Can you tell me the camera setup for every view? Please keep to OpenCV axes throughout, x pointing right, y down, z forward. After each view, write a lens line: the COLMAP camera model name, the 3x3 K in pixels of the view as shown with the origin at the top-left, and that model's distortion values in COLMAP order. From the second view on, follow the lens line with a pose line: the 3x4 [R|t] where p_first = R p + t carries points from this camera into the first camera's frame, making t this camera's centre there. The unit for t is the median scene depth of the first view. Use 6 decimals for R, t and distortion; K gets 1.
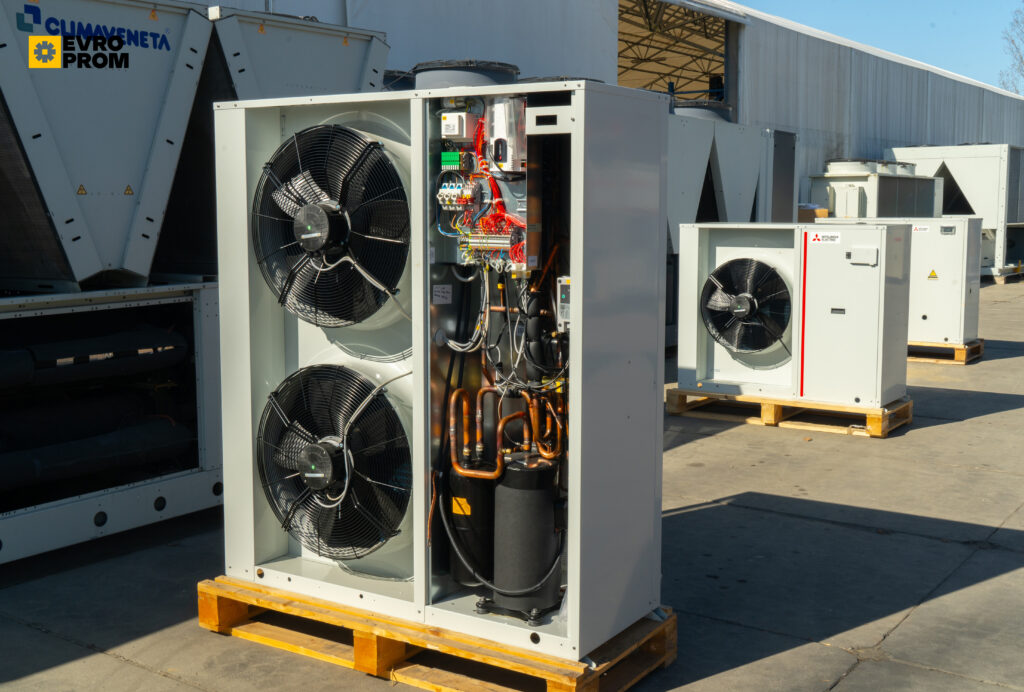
lens RADIAL K [[1179.0, 0, 510.2], [0, 1179.0, 343.0], [0, 0, 1]] dist [0.011546, 0.000000]
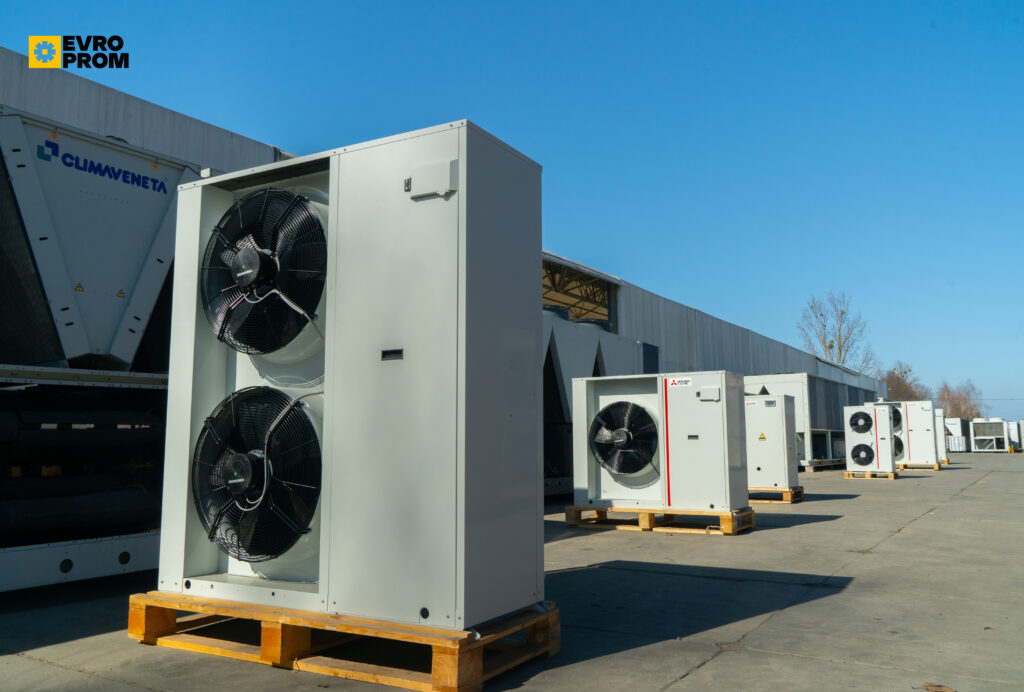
lens RADIAL K [[832.2, 0, 515.0], [0, 832.2, 344.3], [0, 0, 1]] dist [-0.008690, 0.010089]
pose [[0.998337, 0.002899, 0.057566, 0.052582], [0.010890, 0.971261, -0.237768, 0.171834], [-0.056601, 0.238000, 0.969615, 0.177074]]
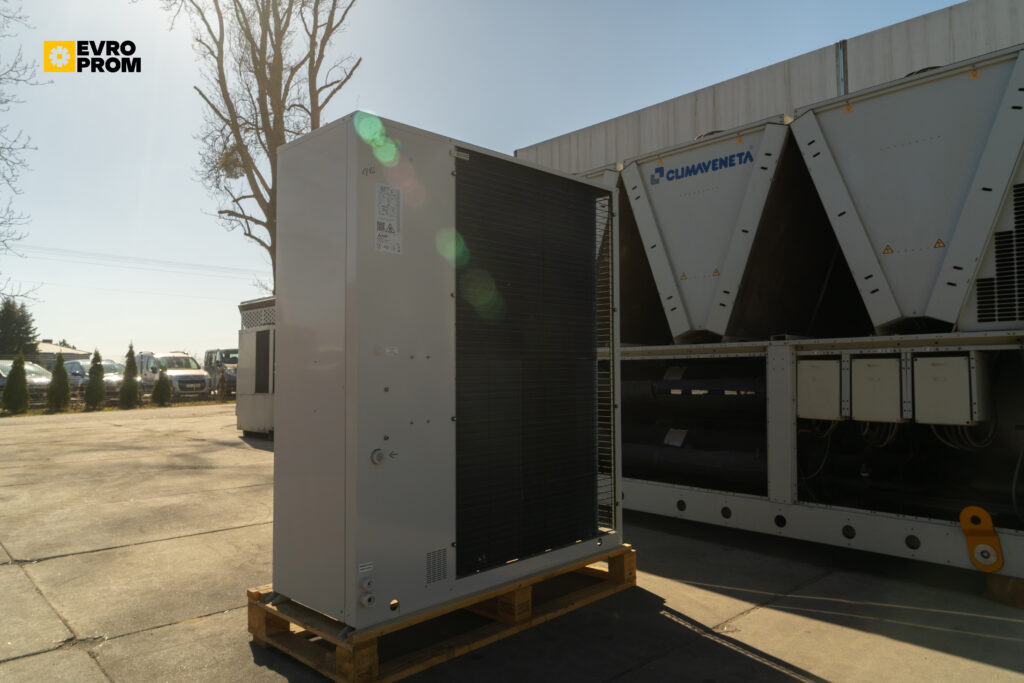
lens RADIAL K [[688.4, 0, 498.8], [0, 688.4, 335.9], [0, 0, 1]] dist [-0.024752, 0.011957]
pose [[-0.203505, -0.042514, -0.978150, 0.642418], [-0.115062, 0.993172, -0.019228, -0.014830], [0.972289, 0.108635, -0.207007, 1.176493]]
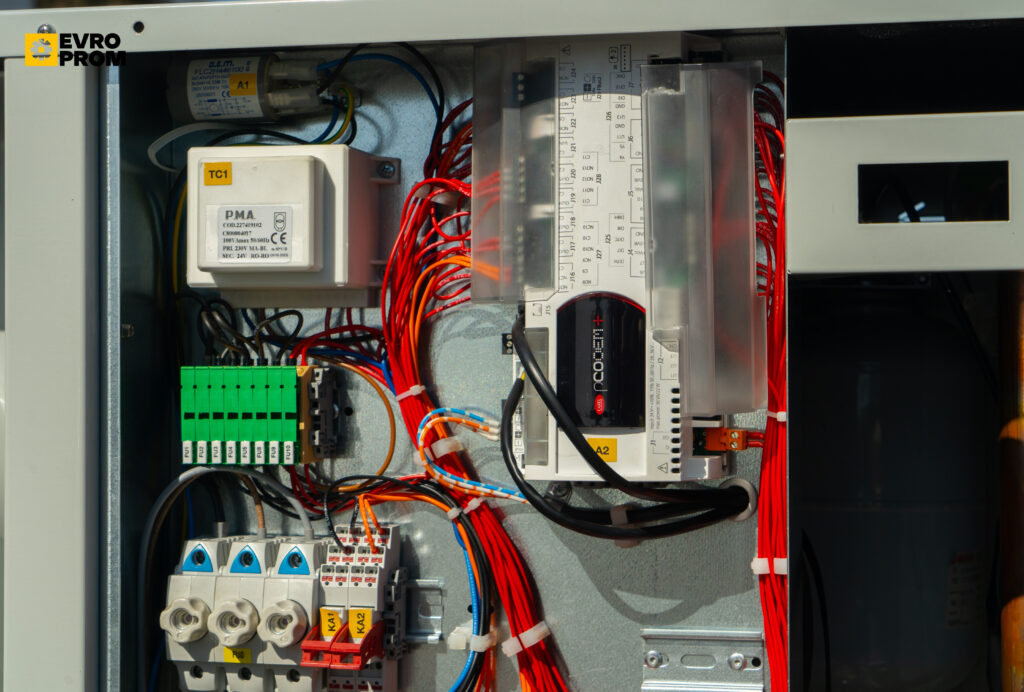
lens RADIAL K [[2205.0, 0, 522.3], [0, 2205.0, 338.6], [0, 0, 1]] dist [0.065810, 0.000000]
pose [[0.932463, -0.001308, 0.361263, -0.117388], [0.052063, 0.990041, -0.130797, -0.109237], [-0.357494, 0.140772, 0.923245, 0.616743]]
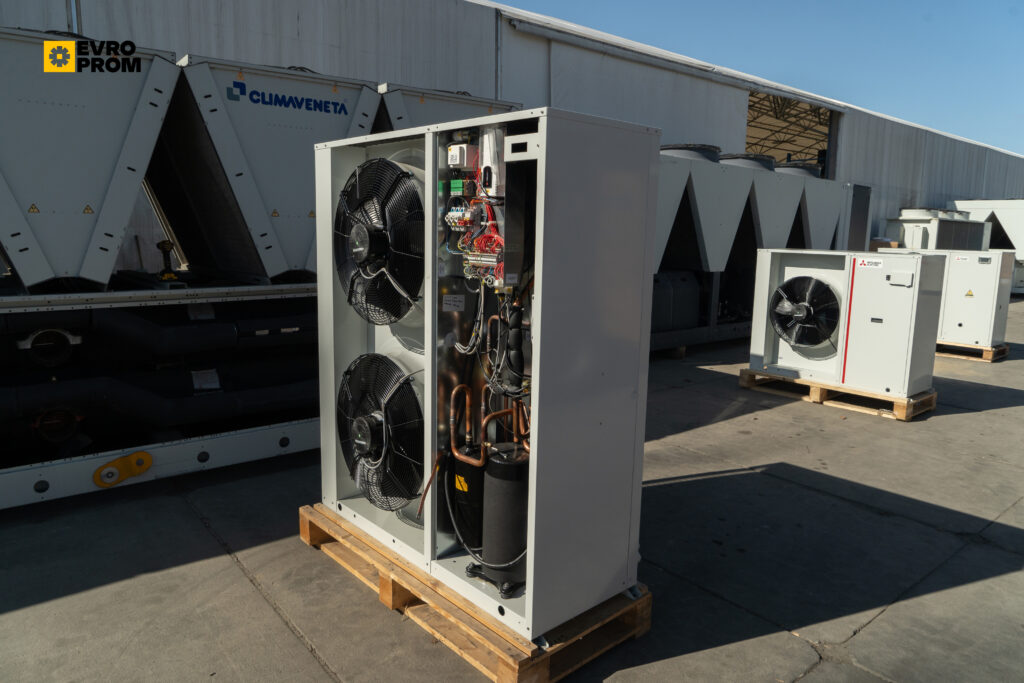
lens RADIAL K [[688.4, 0, 511.8], [0, 688.4, 339.7], [0, 0, 1]] dist [-0.024752, 0.011957]
pose [[0.964634, 0.061903, -0.256221, 0.163763], [-0.052067, 0.997629, 0.045004, -0.036265], [0.258399, -0.030072, 0.965570, 0.331327]]
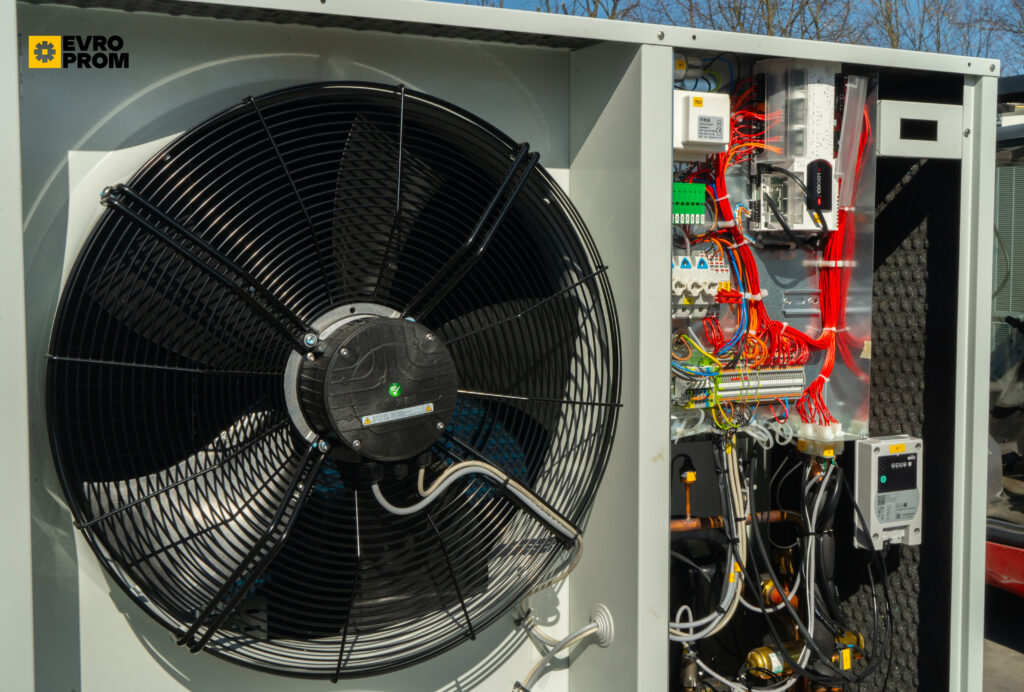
lens RADIAL K [[1214.7, 0, 513.9], [0, 1214.7, 353.0], [0, 0, 1]] dist [0.005517, 0.000000]
pose [[0.494674, -0.069330, 0.866309, -0.419947], [0.110573, 0.993733, 0.016389, -0.104010], [-0.862016, 0.087684, 0.499240, 0.759770]]
